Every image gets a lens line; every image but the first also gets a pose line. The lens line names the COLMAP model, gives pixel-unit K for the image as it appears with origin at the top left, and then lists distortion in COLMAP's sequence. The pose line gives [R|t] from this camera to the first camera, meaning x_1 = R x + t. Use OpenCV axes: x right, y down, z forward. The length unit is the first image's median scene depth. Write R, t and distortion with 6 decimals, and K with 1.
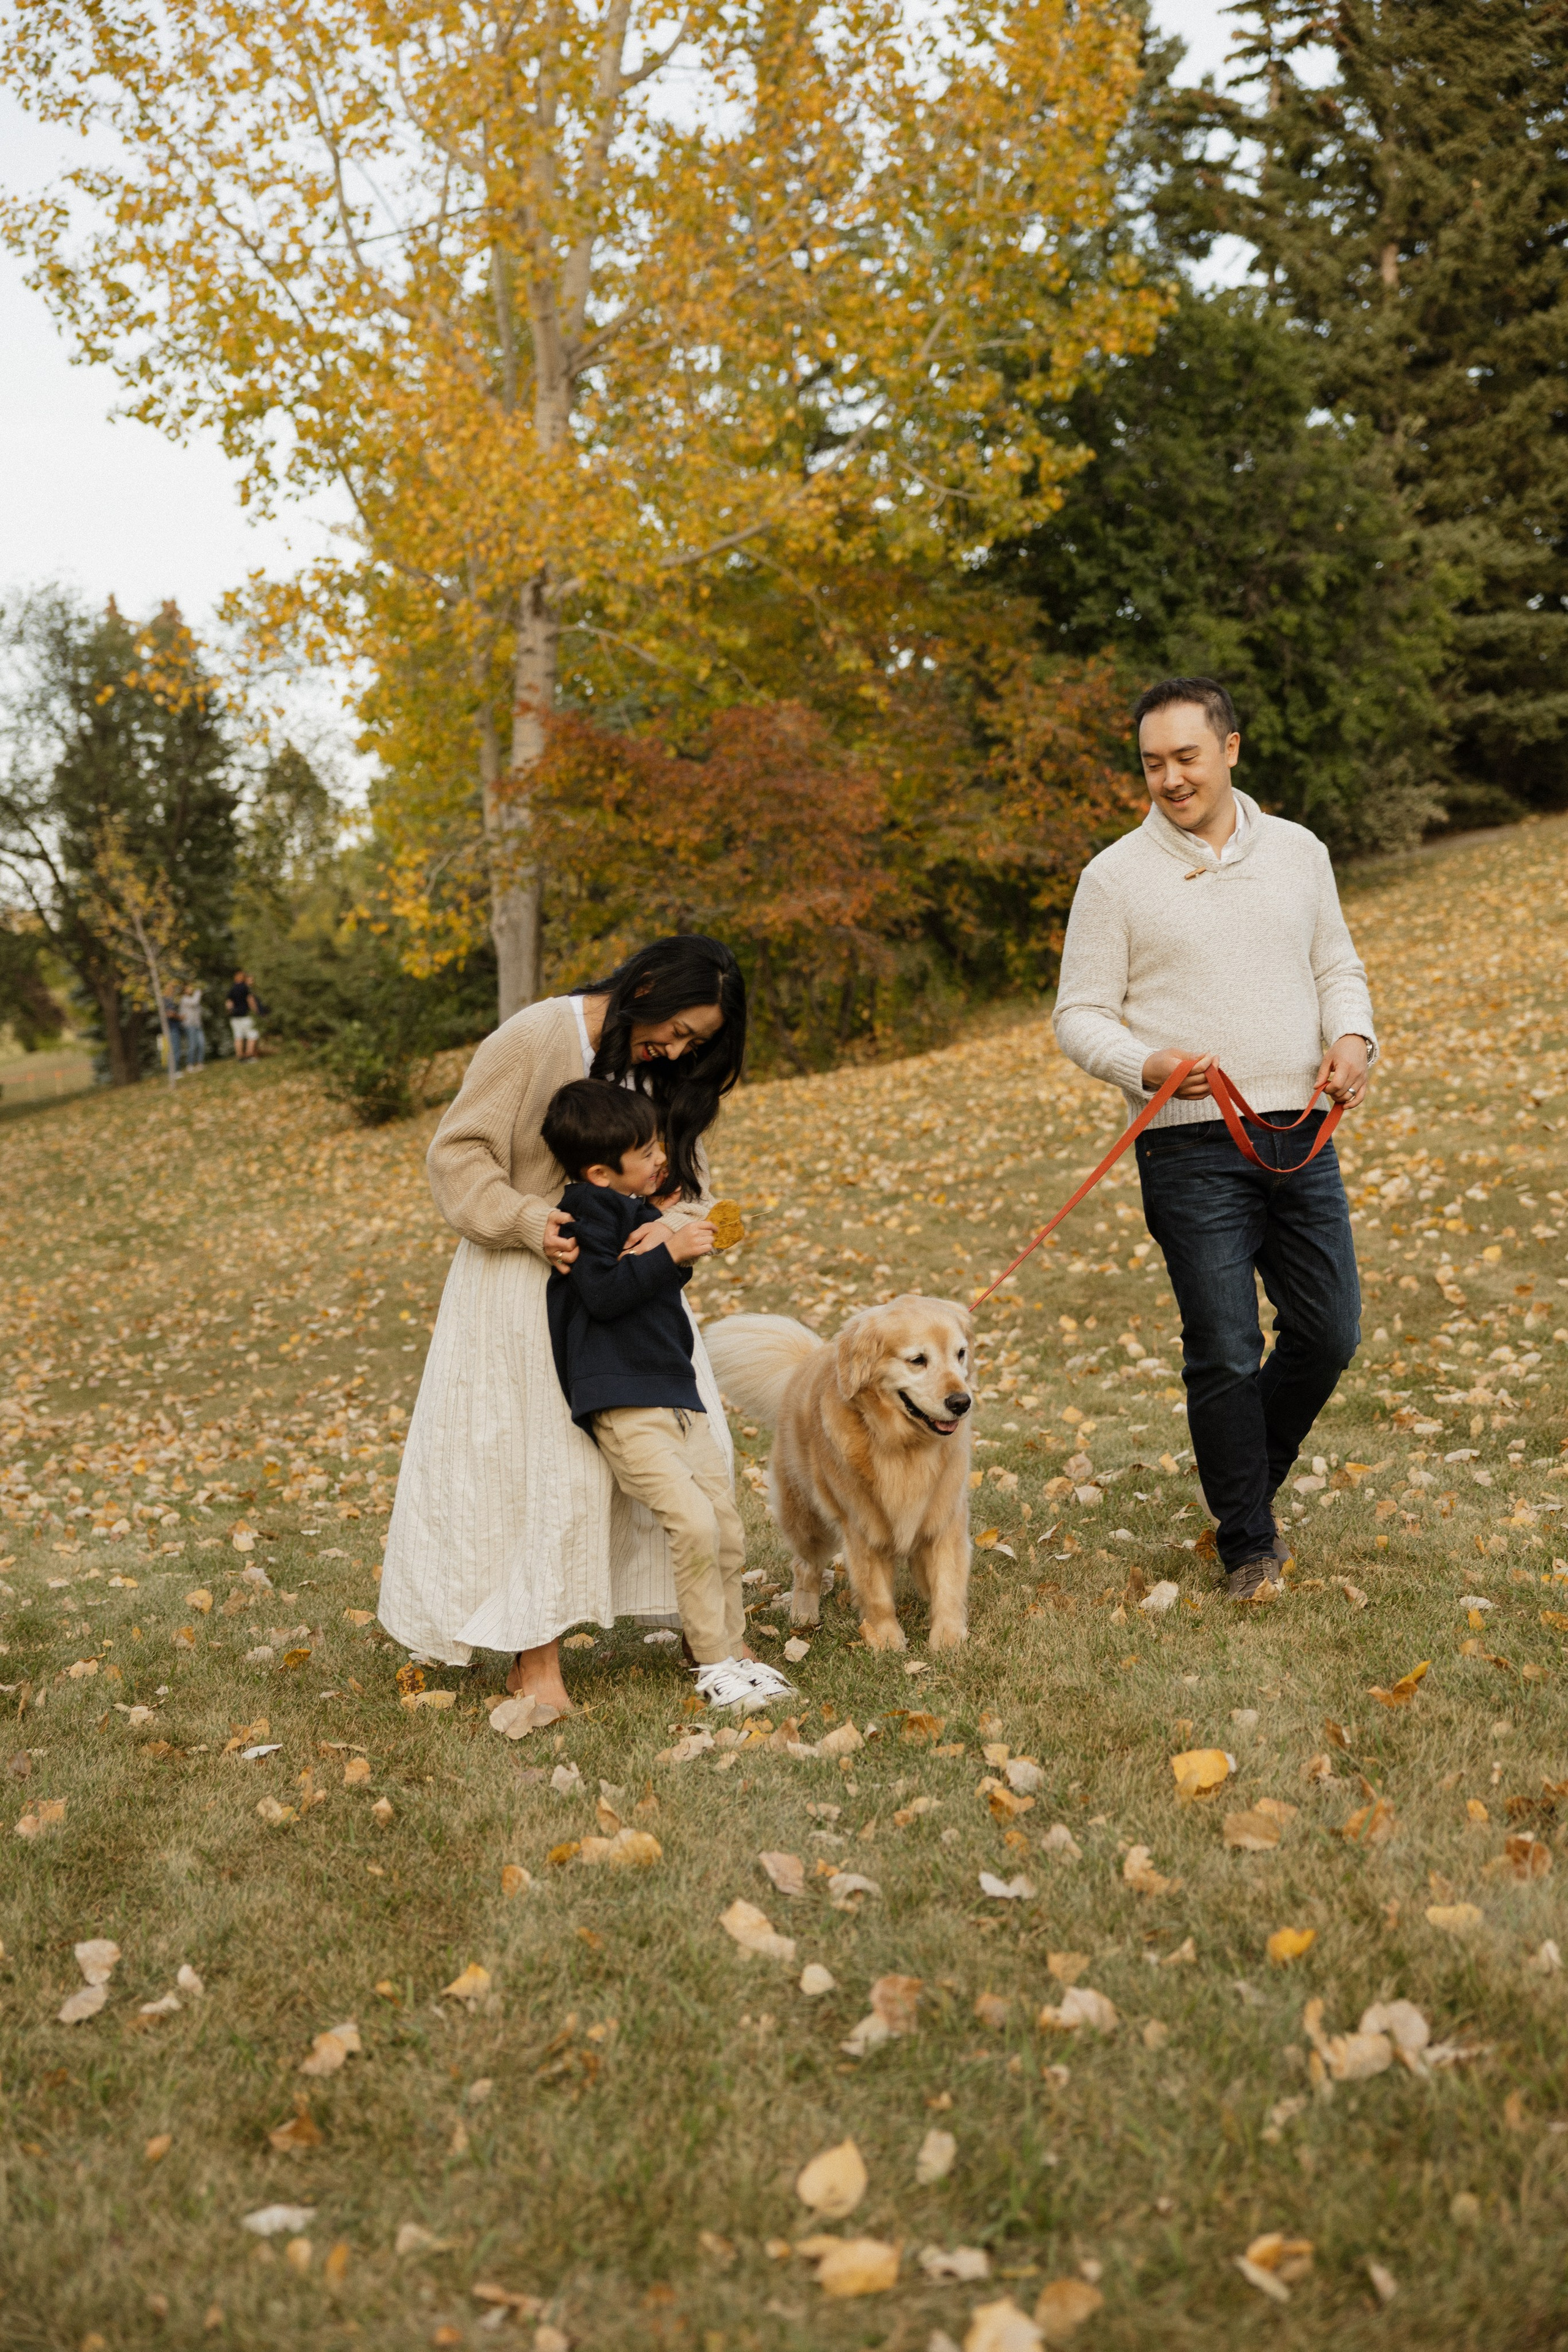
lens RADIAL K [[3348.0, 0, 841.8], [0, 3348.0, 1166.8], [0, 0, 1]] dist [0.002492, 0.007357]
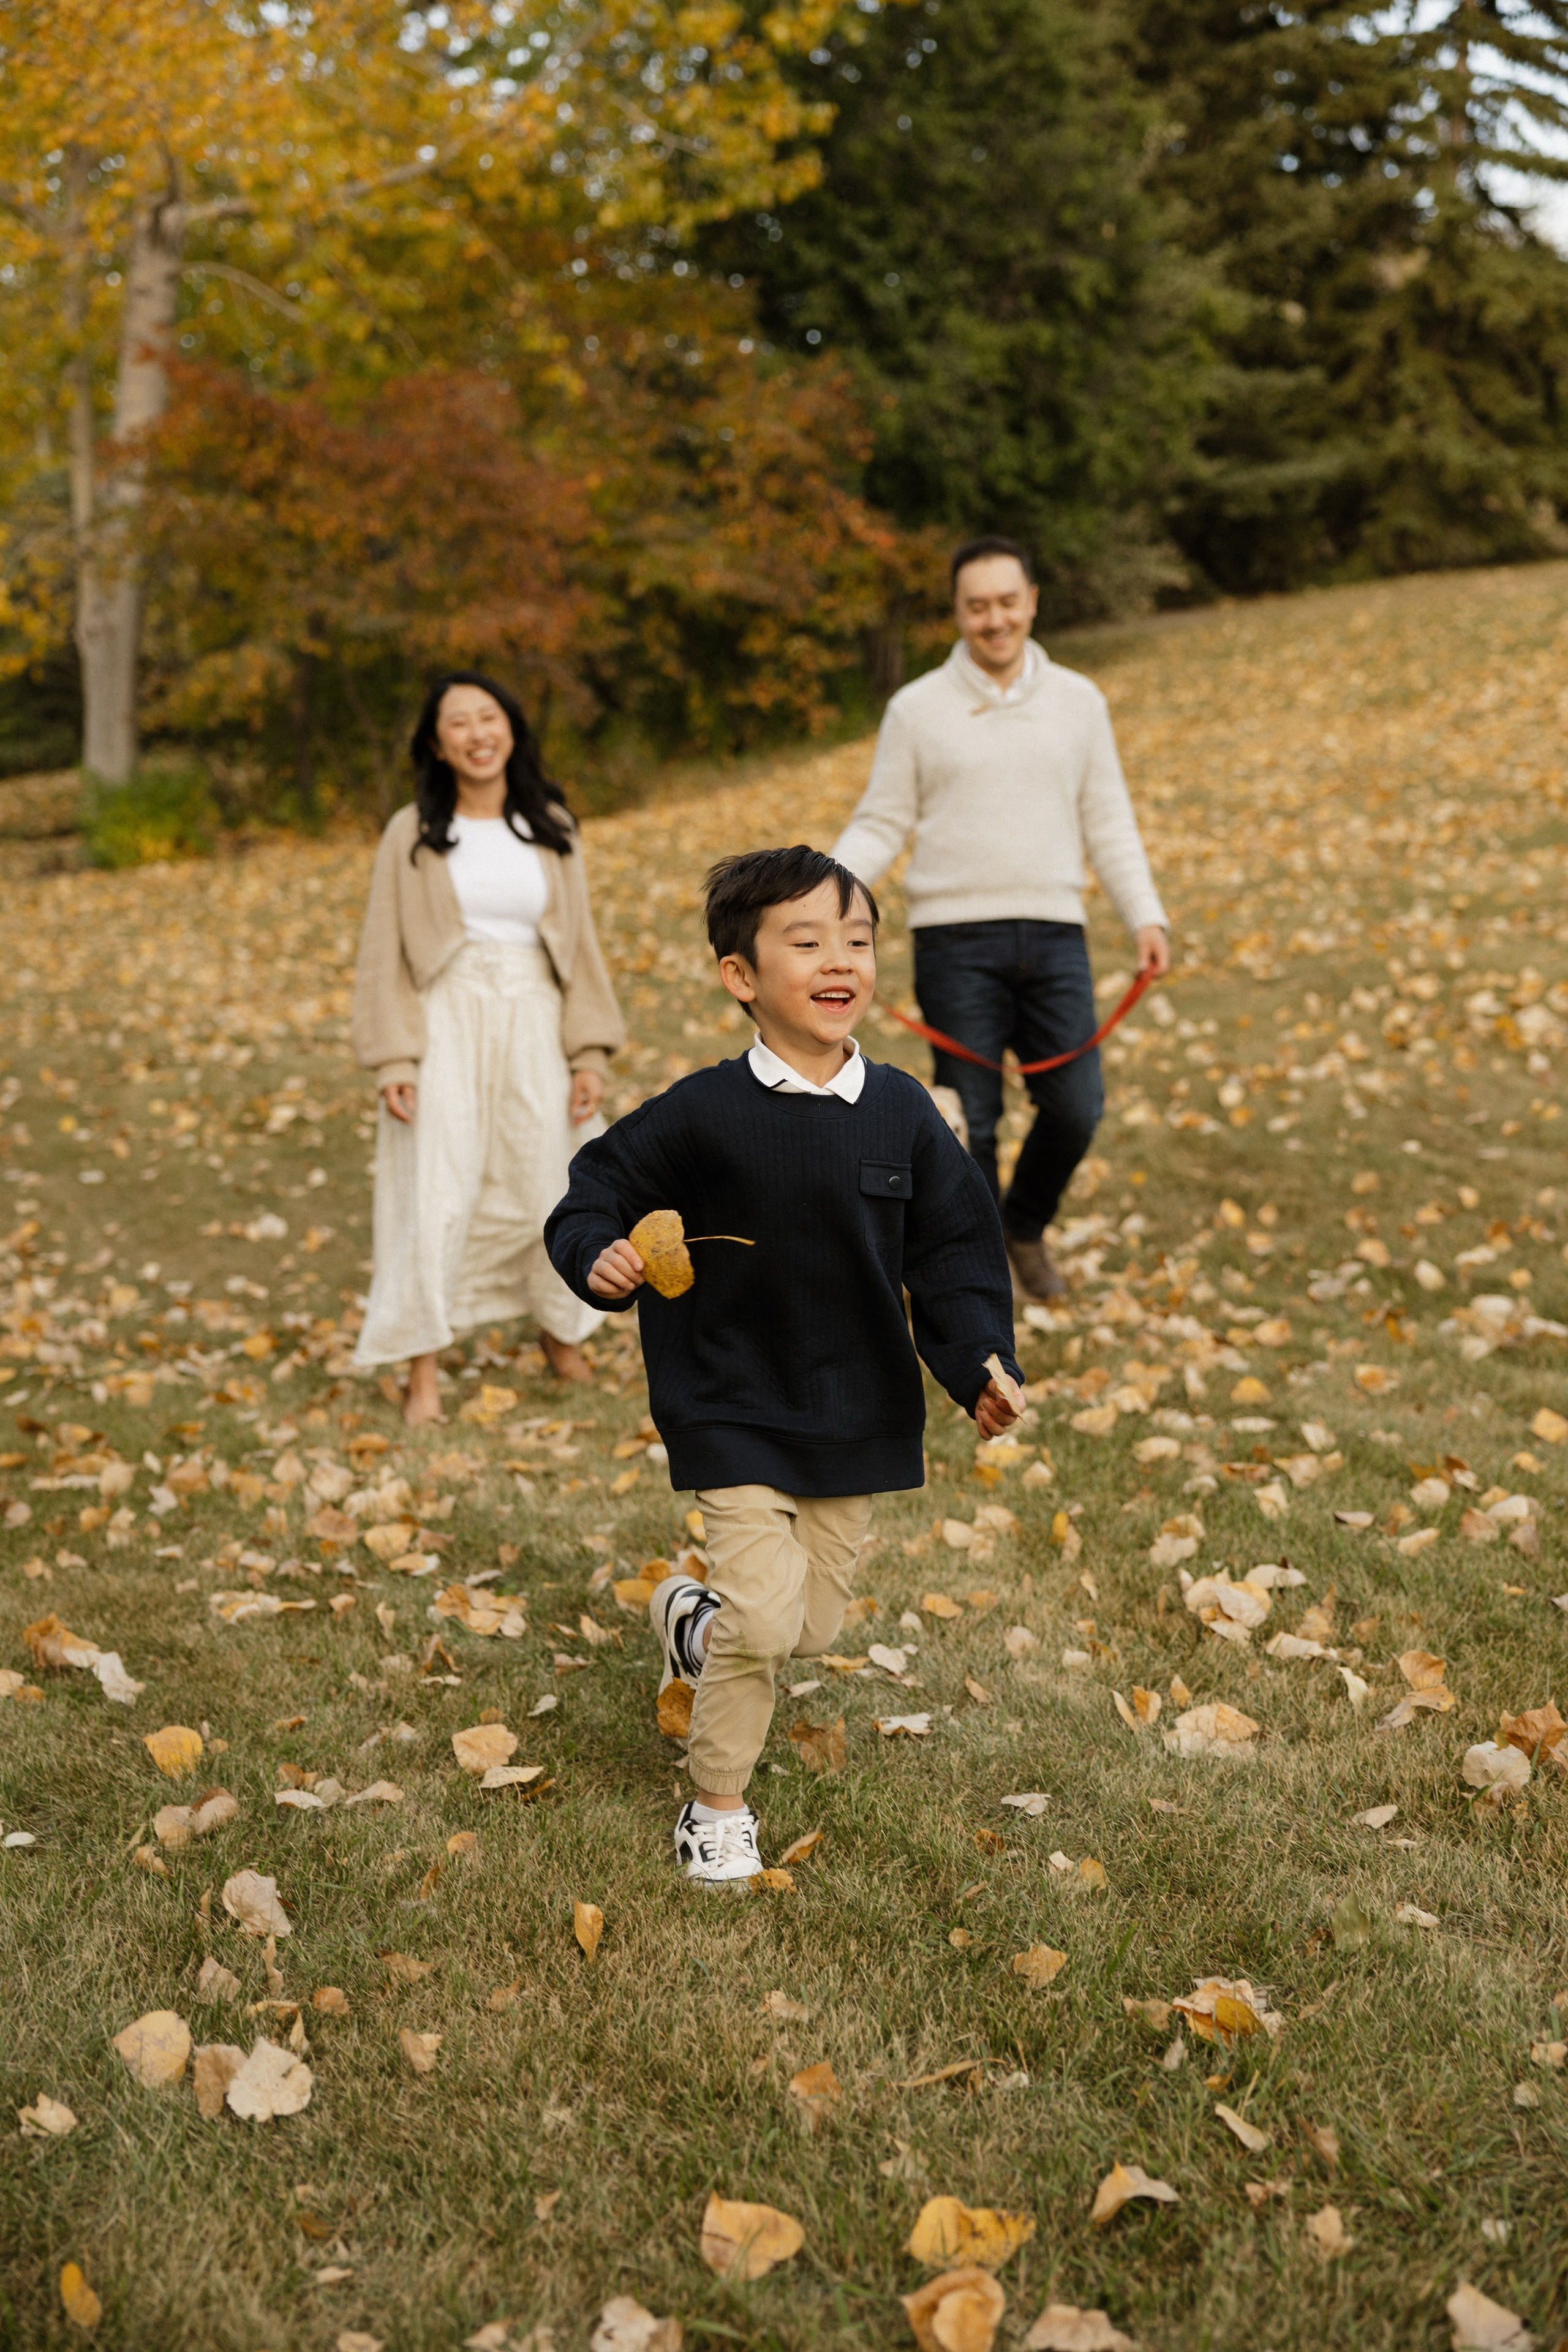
lens RADIAL K [[3349.1, 0, 822.4], [0, 3349.1, 1156.4], [0, 0, 1]] dist [0.013415, -0.005692]
pose [[0.987410, 0.045163, 0.151598, -0.042732], [-0.053944, 0.997066, 0.054315, 0.002320], [-0.148700, -0.061809, 0.986949, 0.150286]]
